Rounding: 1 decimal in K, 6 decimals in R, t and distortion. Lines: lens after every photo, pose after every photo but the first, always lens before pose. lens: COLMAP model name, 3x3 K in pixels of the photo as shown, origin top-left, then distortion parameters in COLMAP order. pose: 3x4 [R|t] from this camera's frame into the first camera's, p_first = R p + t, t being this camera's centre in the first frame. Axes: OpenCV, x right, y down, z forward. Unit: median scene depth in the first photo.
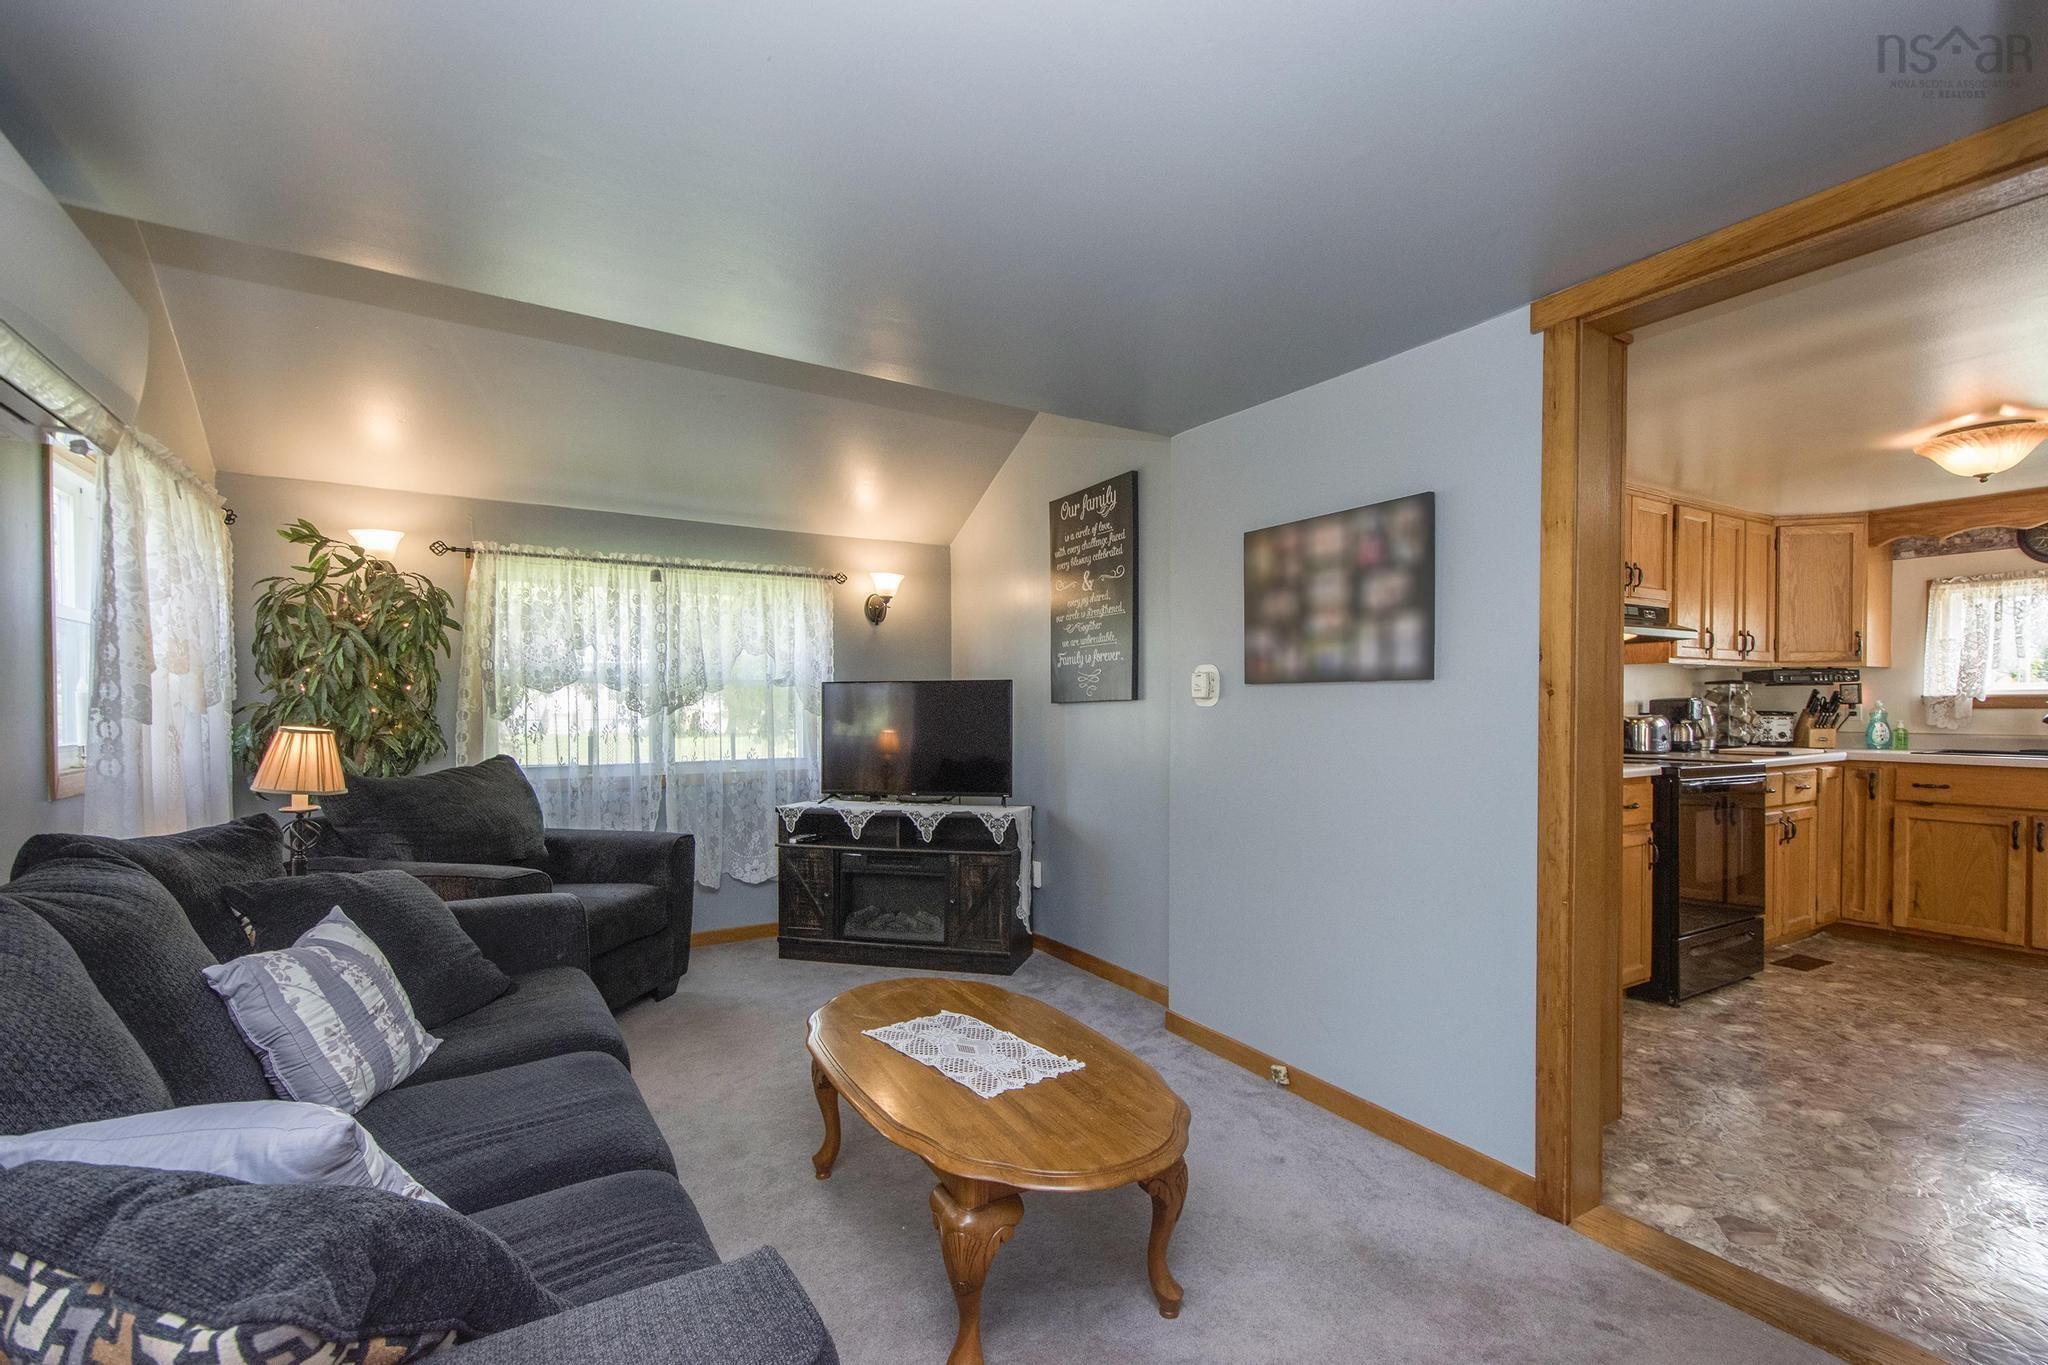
lens RADIAL K [[900.4, 0, 1038.3], [0, 900.4, 720.1], [0, 0, 1]] dist [0.003312, -0.001001]
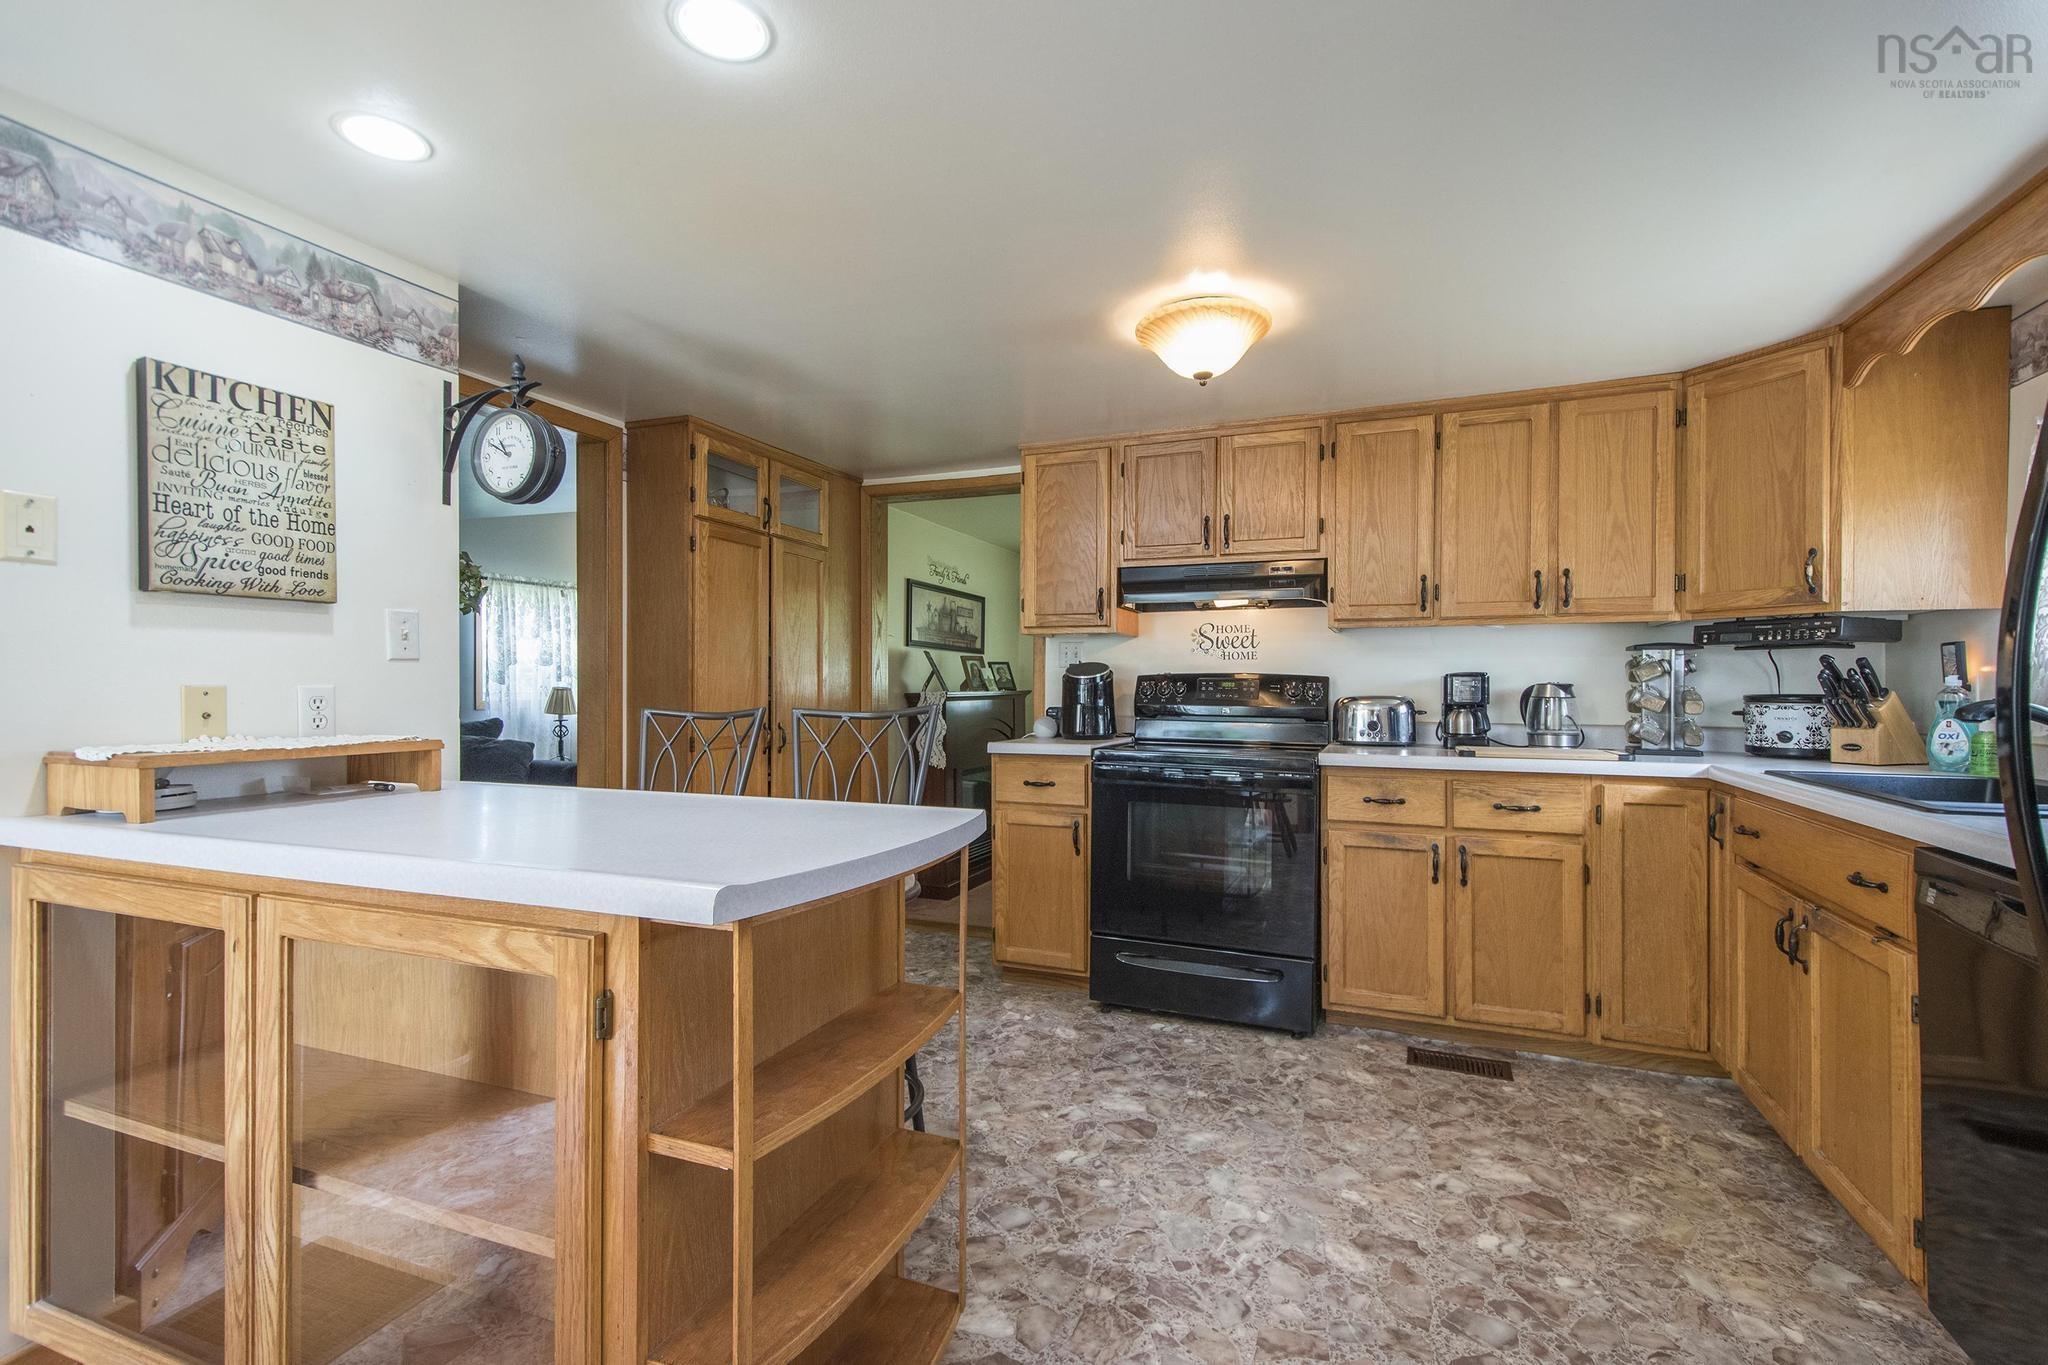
lens RADIAL K [[901.8, 0, 1032.4], [0, 901.8, 684.5], [0, 0, 1]] dist [0.007913, -0.001492]
pose [[0.602018, 0.005308, -0.798465, 1.086542], [-0.019968, 0.999765, -0.008409, -0.002273], [0.798233, 0.021006, 0.601982, 0.302528]]
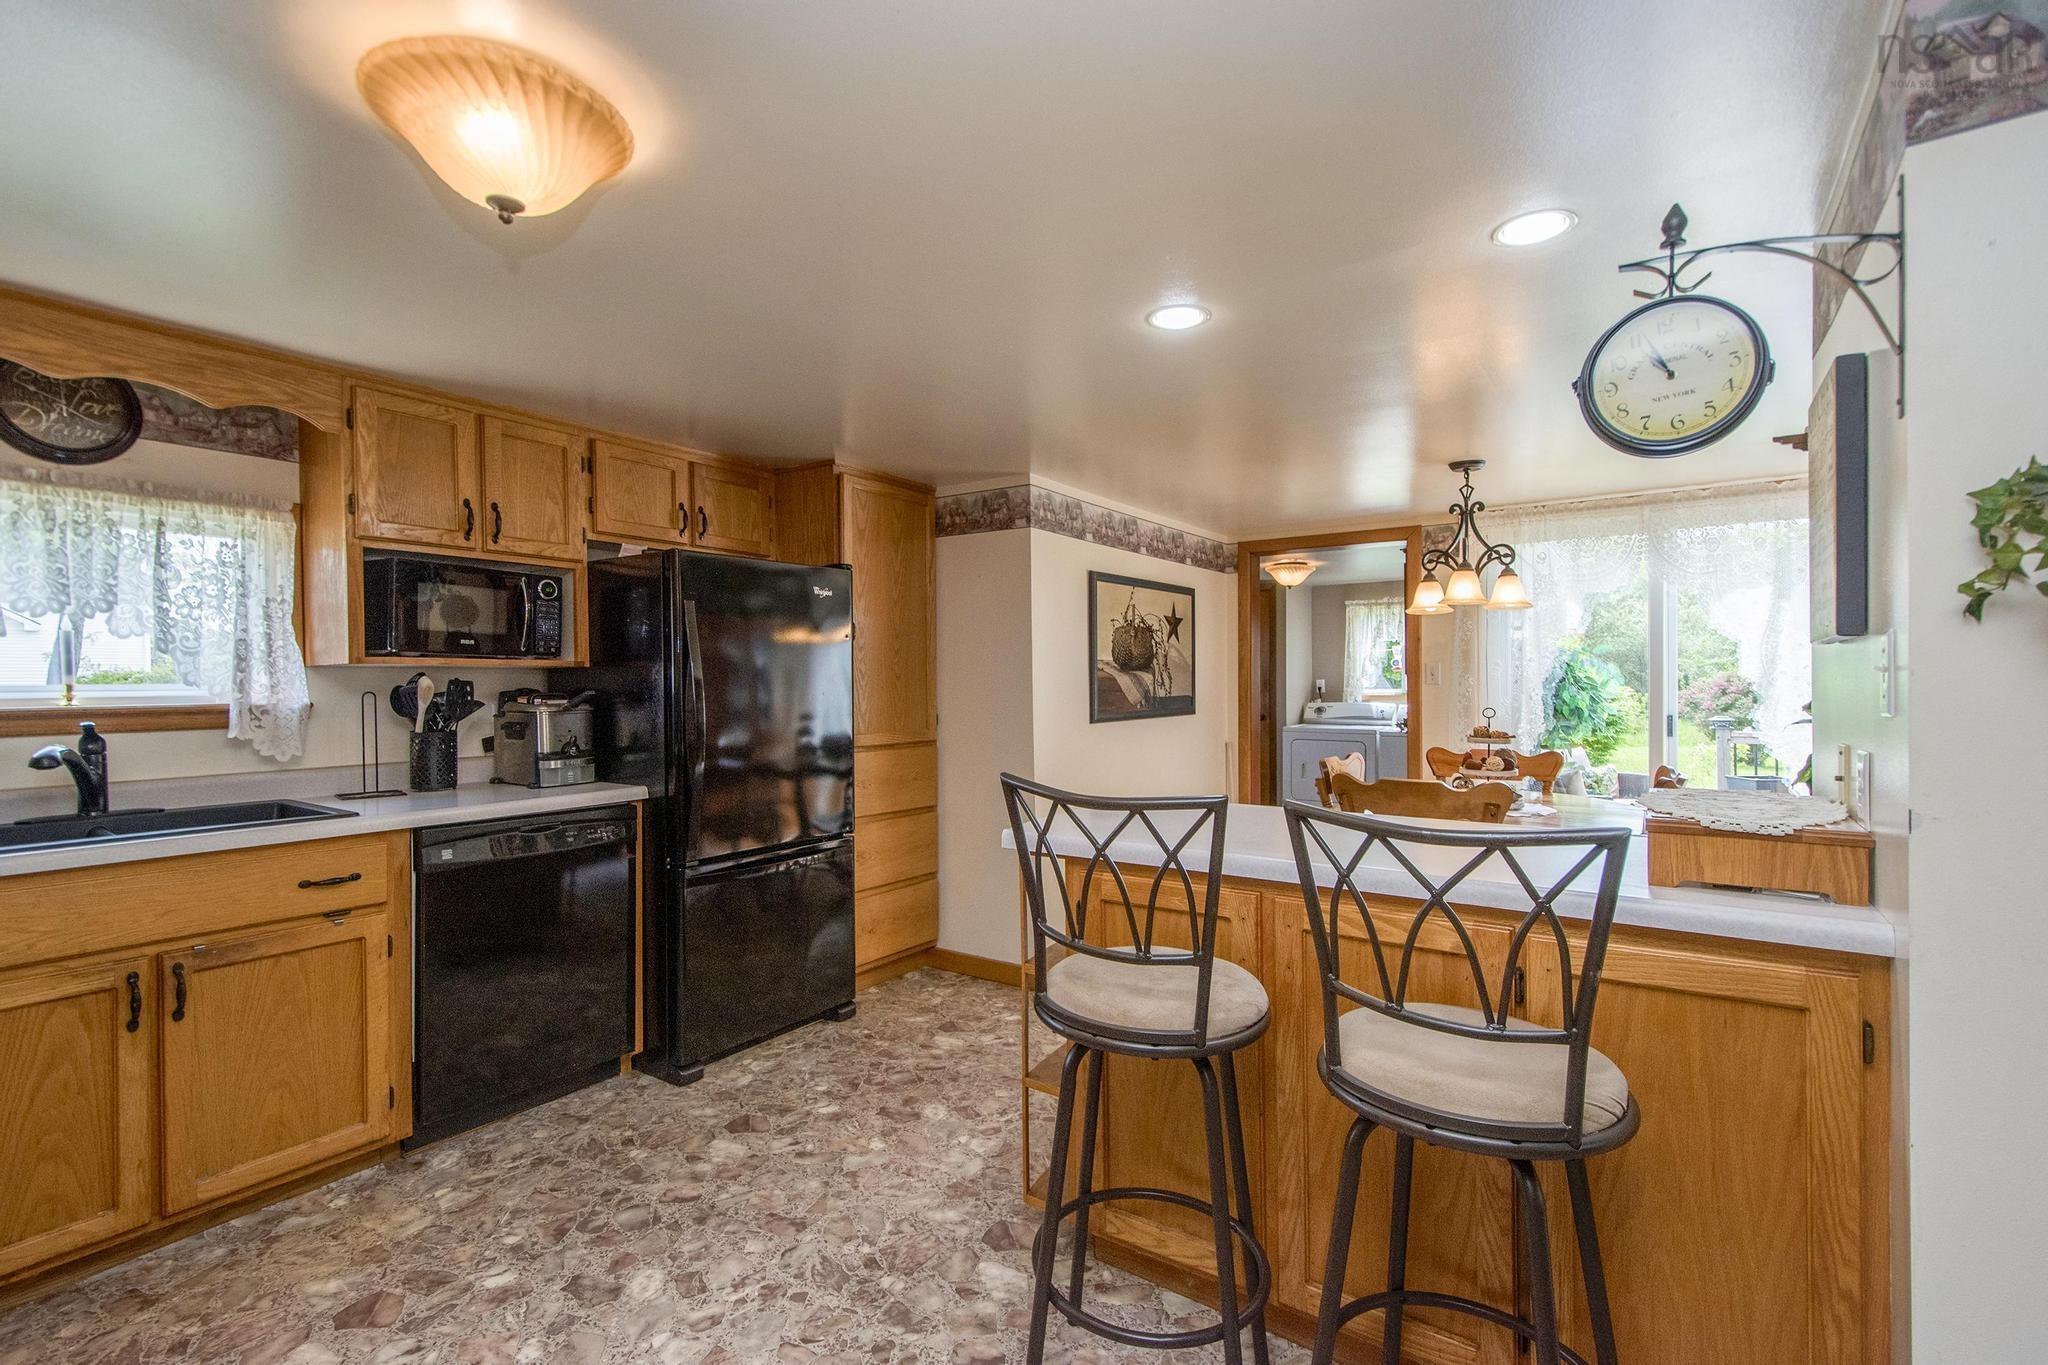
lens RADIAL K [[922.3, 0, 1020.8], [0, 922.3, 689.8], [0, 0, 1]] dist [0.010820, -0.000710]
pose [[-0.392385, 0.001535, 0.919800, 0.384530], [0.026736, 0.999595, 0.009737, -0.028157], [-0.919412, 0.028412, -0.392267, 0.663874]]
